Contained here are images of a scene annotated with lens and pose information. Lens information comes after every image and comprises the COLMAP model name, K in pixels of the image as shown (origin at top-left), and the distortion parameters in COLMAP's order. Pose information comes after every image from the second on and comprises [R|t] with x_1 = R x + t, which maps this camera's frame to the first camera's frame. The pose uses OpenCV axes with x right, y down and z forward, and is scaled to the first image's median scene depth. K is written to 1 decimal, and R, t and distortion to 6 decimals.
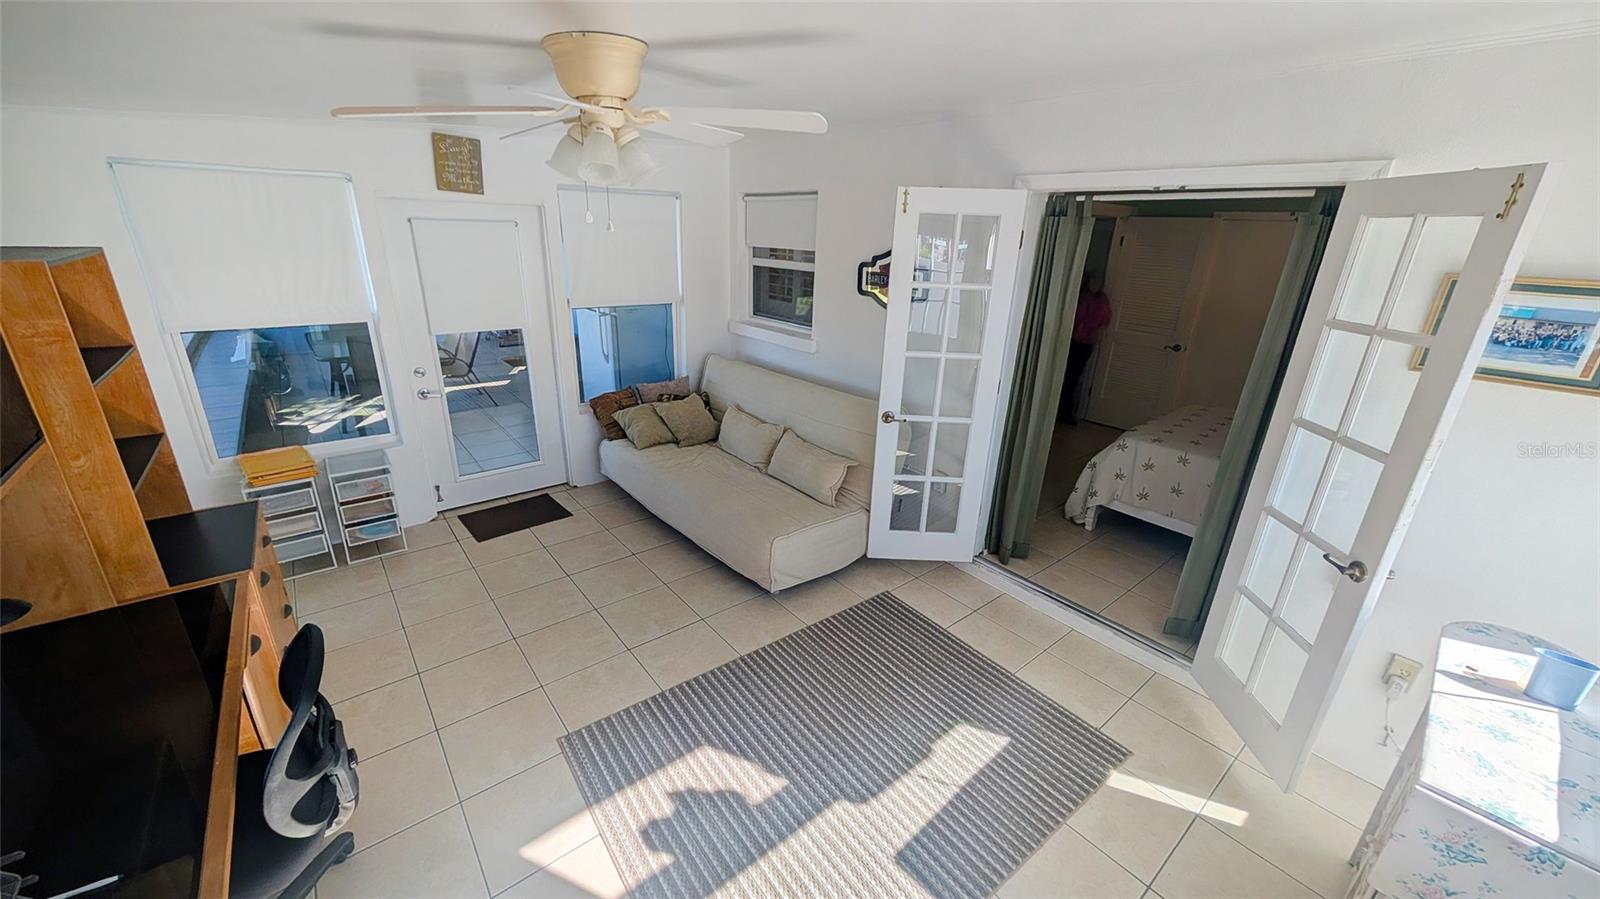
lens RADIAL K [[600.4, 0, 795.5], [0, 600.4, 449.7], [0, 0, 1]] dist [0.000487, 0.000021]
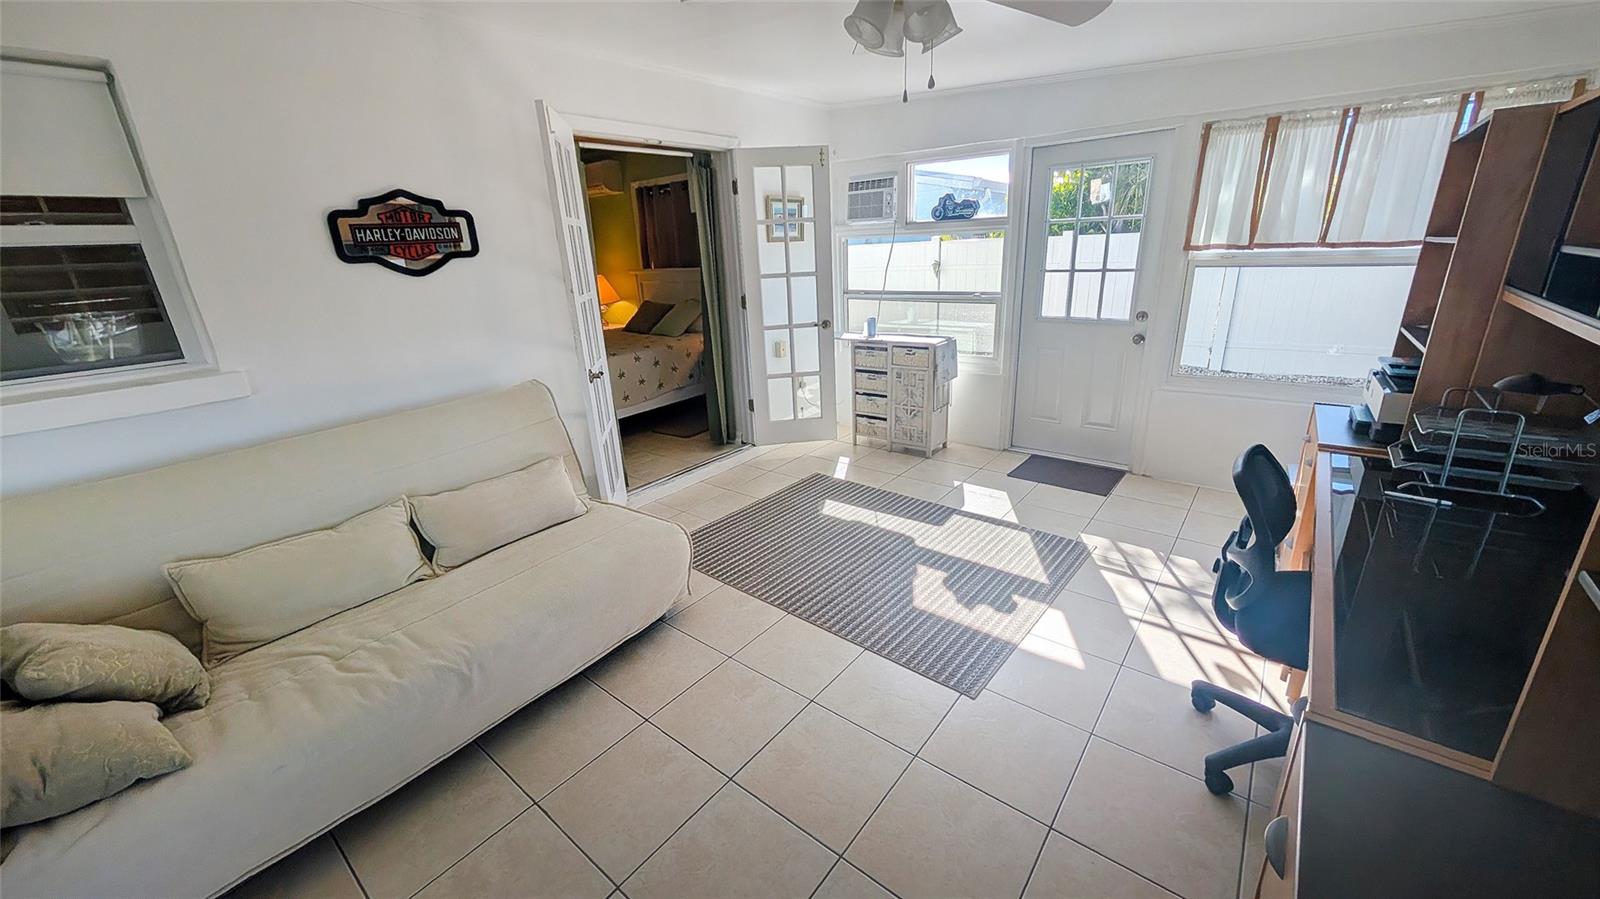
lens RADIAL K [[600.4, 0, 795.7], [0, 600.4, 445.7], [0, 0, 1]] dist [0.000487, 0.000021]
pose [[-0.204055, -0.331151, 0.921250, -1.068717], [0.379433, 0.840737, 0.386253, -0.275014], [-0.902437, 0.428370, -0.045907, 1.163015]]
